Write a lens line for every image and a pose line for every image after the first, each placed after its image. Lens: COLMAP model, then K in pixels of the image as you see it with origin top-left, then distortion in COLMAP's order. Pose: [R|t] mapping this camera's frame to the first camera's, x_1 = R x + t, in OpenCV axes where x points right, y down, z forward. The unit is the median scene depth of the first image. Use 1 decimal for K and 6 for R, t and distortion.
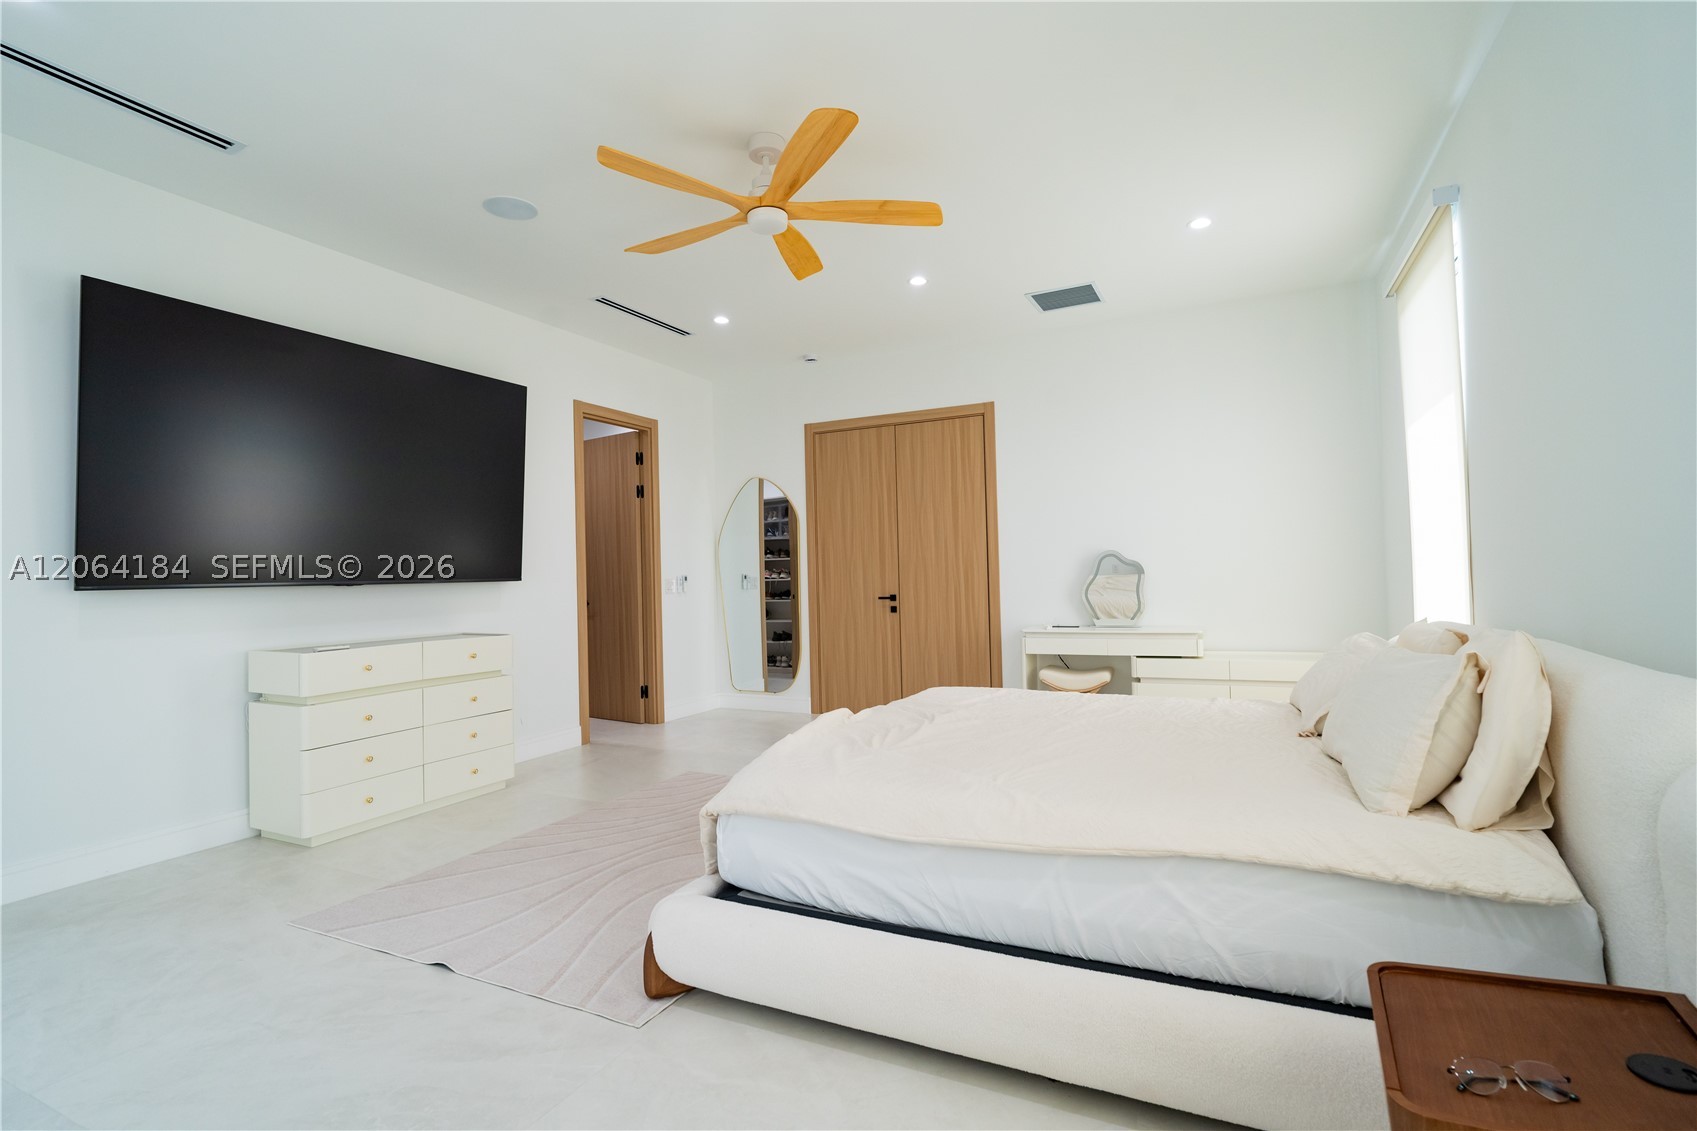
lens RADIAL K [[784.5, 0, 848.5], [0, 784.5, 565.5], [0, 0, 1]] dist [0.000545, -0.005689]
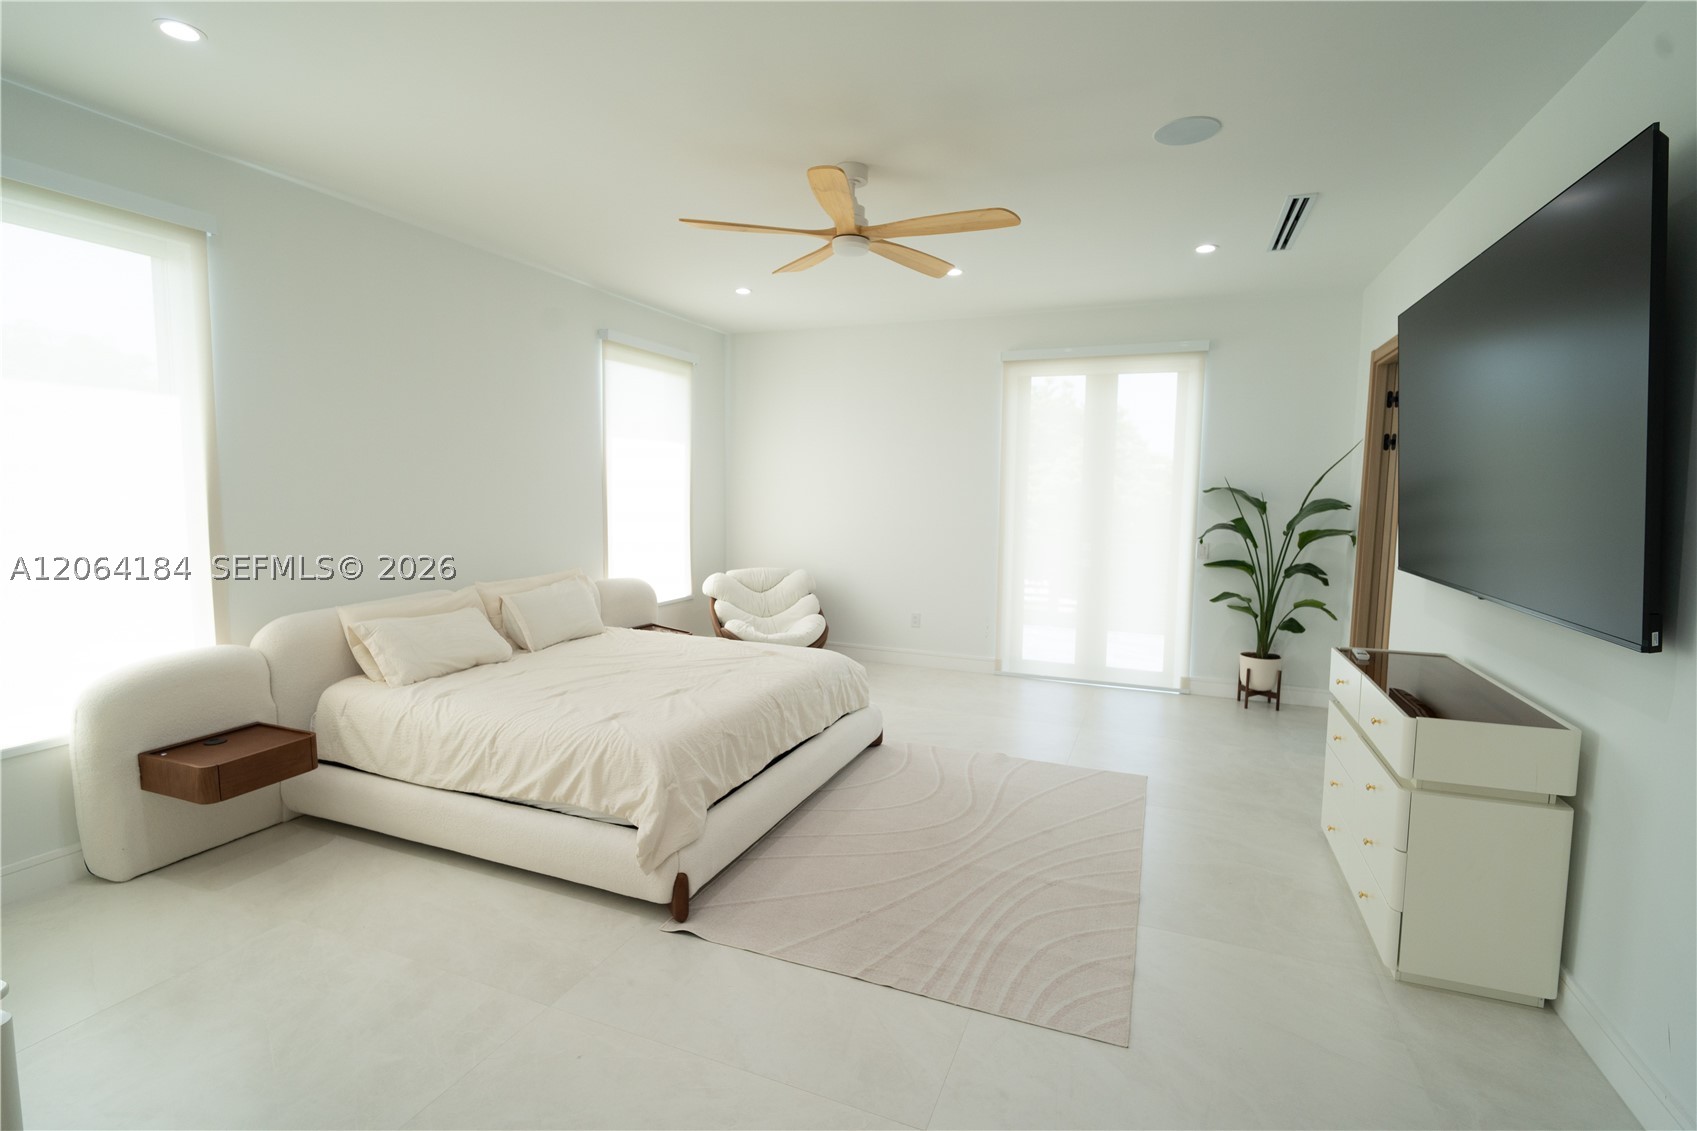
lens RADIAL K [[784.5, 0, 848.5], [0, 784.5, 565.5], [0, 0, 1]] dist [0.000545, -0.005689]
pose [[-0.997422, 0.026183, -0.066818, -0.019213], [0.020328, 0.996014, 0.086848, -0.101703], [0.068826, 0.085265, -0.993978, 2.148722]]
